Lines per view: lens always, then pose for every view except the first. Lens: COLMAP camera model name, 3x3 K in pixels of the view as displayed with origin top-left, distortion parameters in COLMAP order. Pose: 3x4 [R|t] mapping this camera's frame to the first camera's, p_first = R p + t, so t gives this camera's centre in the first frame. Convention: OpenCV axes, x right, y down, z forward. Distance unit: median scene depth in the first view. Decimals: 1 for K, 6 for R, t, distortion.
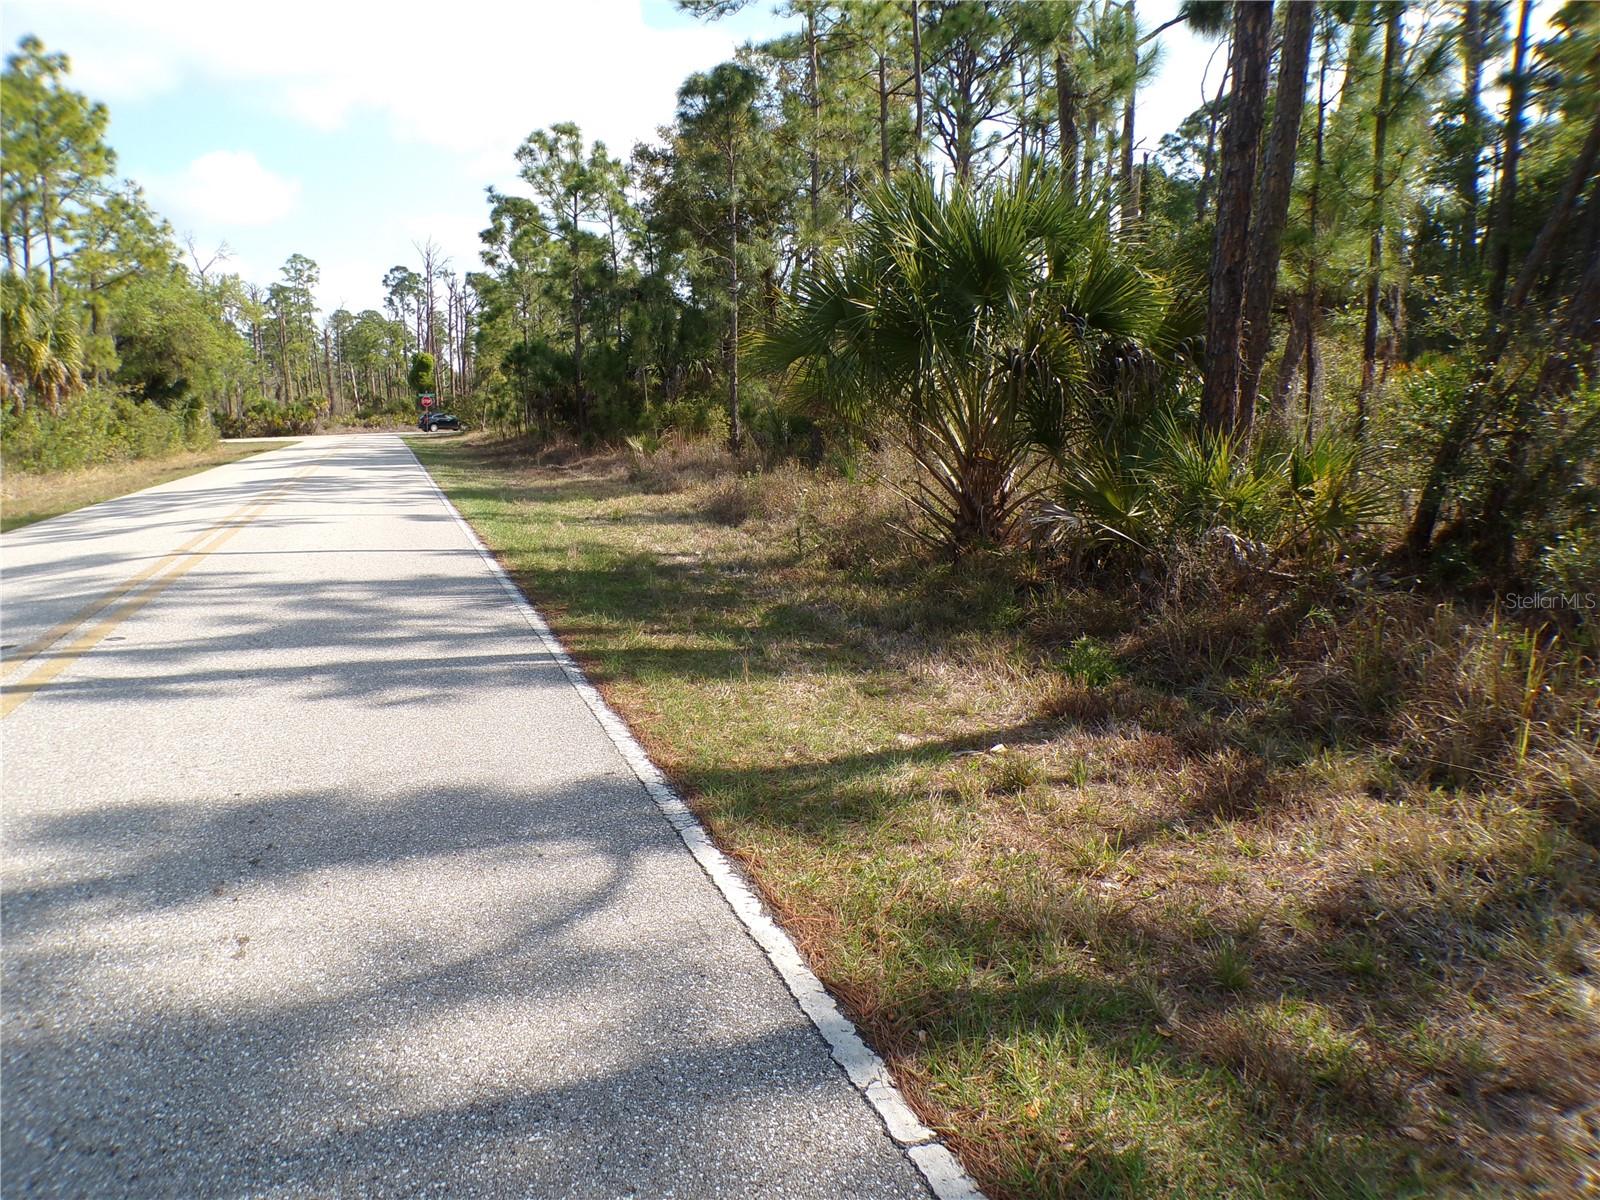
lens RADIAL K [[1129.9, 0, 799.6], [0, 1129.9, 592.9], [0, 0, 1]] dist [-0.005598, 0.000704]
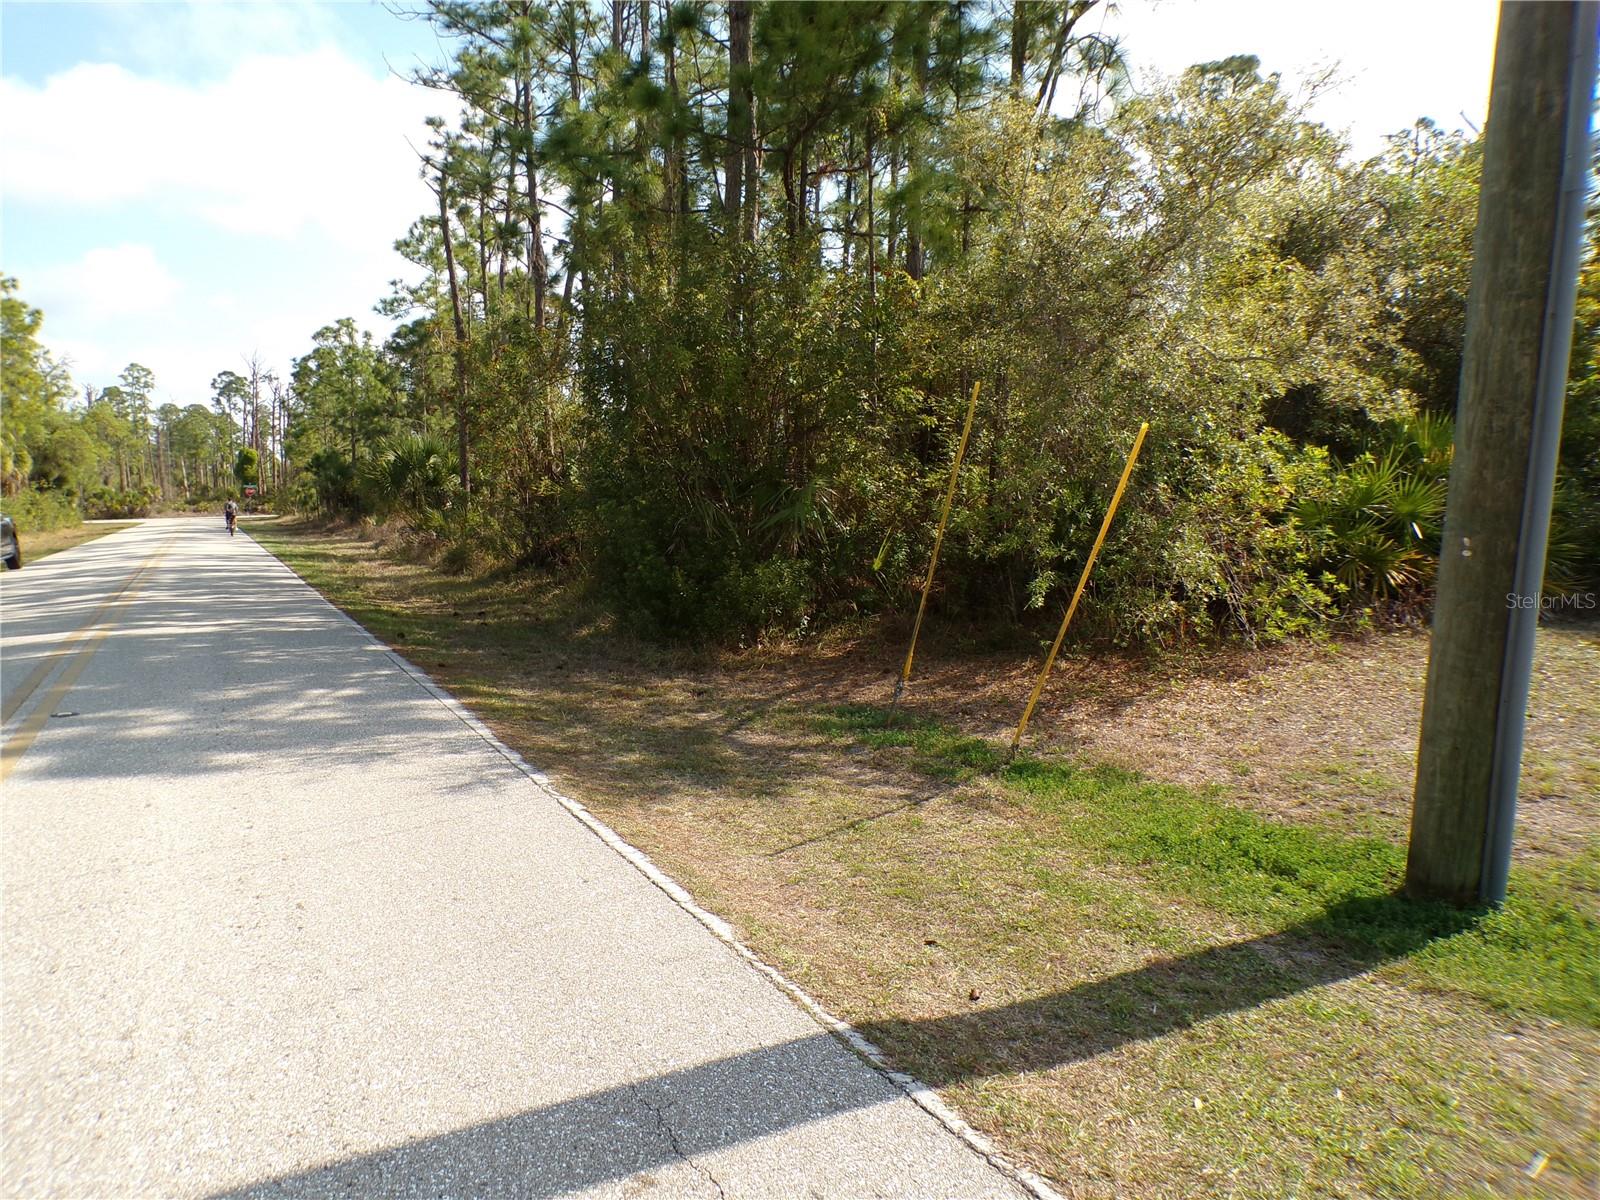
lens RADIAL K [[1129.9, 0, 798.2], [0, 1129.9, 606.7], [0, 0, 1]] dist [-0.005598, 0.000704]
pose [[0.990988, -0.005559, 0.133832, 0.075393], [0.014344, 0.997797, -0.064768, 0.034611], [-0.133178, 0.066104, 0.988885, -0.224808]]
